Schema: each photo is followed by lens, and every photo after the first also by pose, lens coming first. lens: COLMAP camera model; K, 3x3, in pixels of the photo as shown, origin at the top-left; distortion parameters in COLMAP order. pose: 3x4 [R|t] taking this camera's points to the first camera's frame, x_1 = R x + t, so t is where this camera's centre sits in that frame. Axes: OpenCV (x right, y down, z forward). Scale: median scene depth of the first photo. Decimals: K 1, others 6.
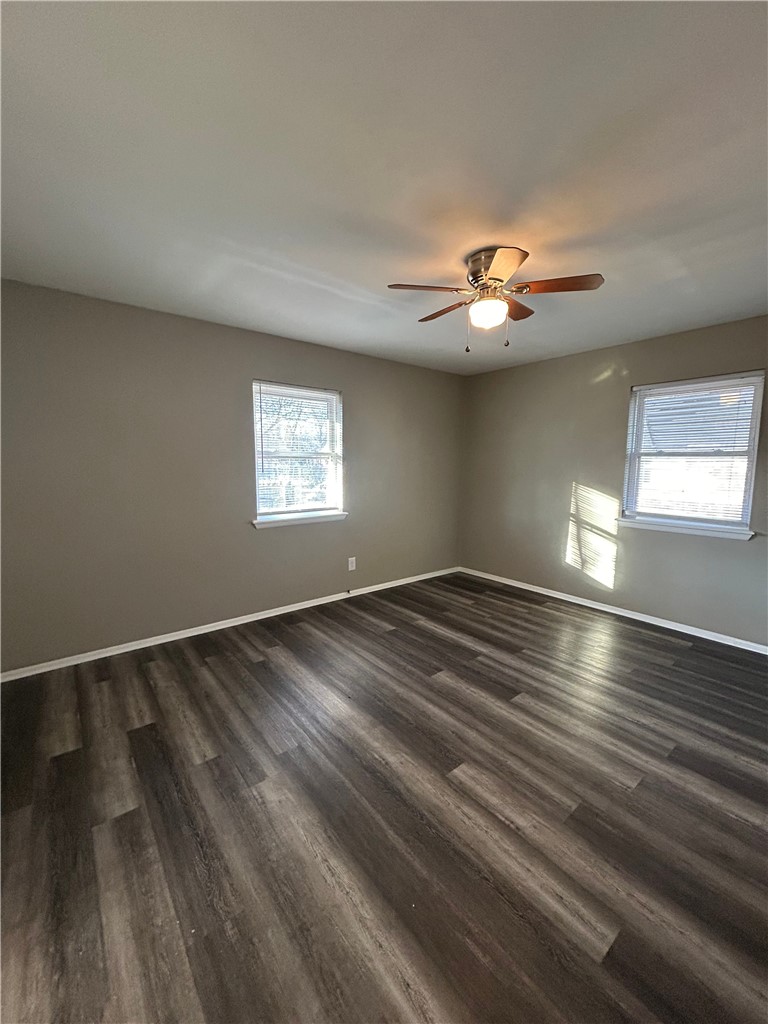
lens RADIAL K [[411.0, 0, 385.8], [0, 411.0, 511.3], [0, 0, 1]] dist [-0.001867, 0.000080]
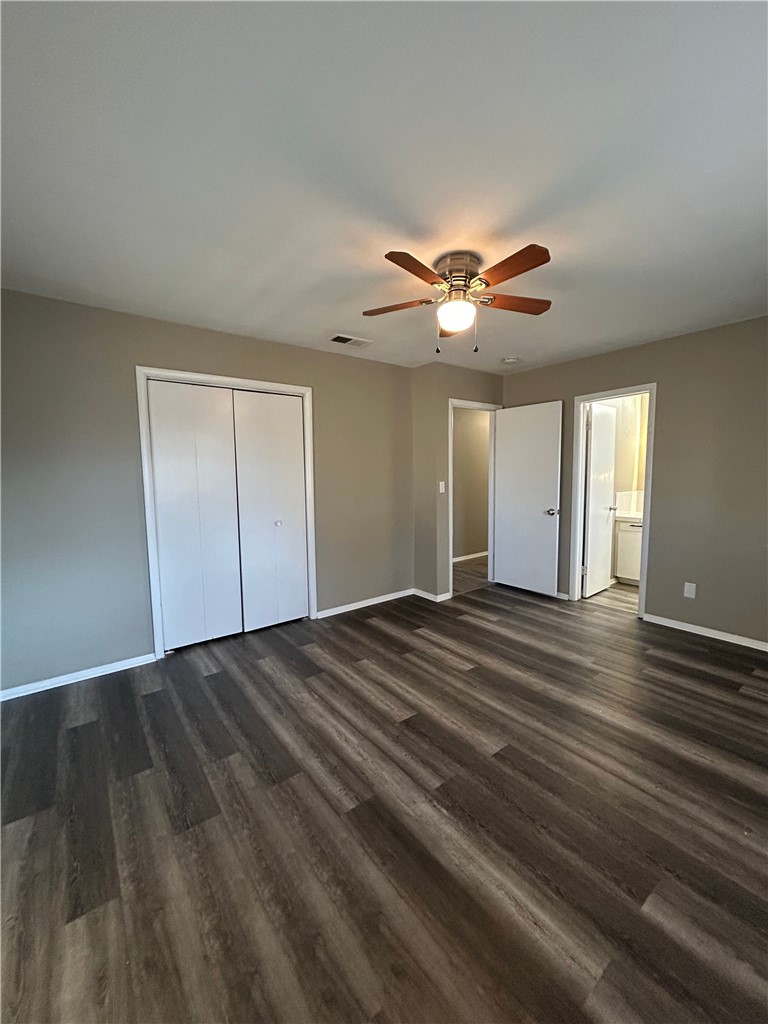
lens RADIAL K [[411.0, 0, 385.8], [0, 411.0, 511.3], [0, 0, 1]] dist [-0.001867, 0.000080]
pose [[-0.999655, 0.004726, 0.025825, 0.371509], [0.010459, 0.973931, 0.226602, -0.231940], [-0.024081, 0.226794, -0.973645, 1.951614]]
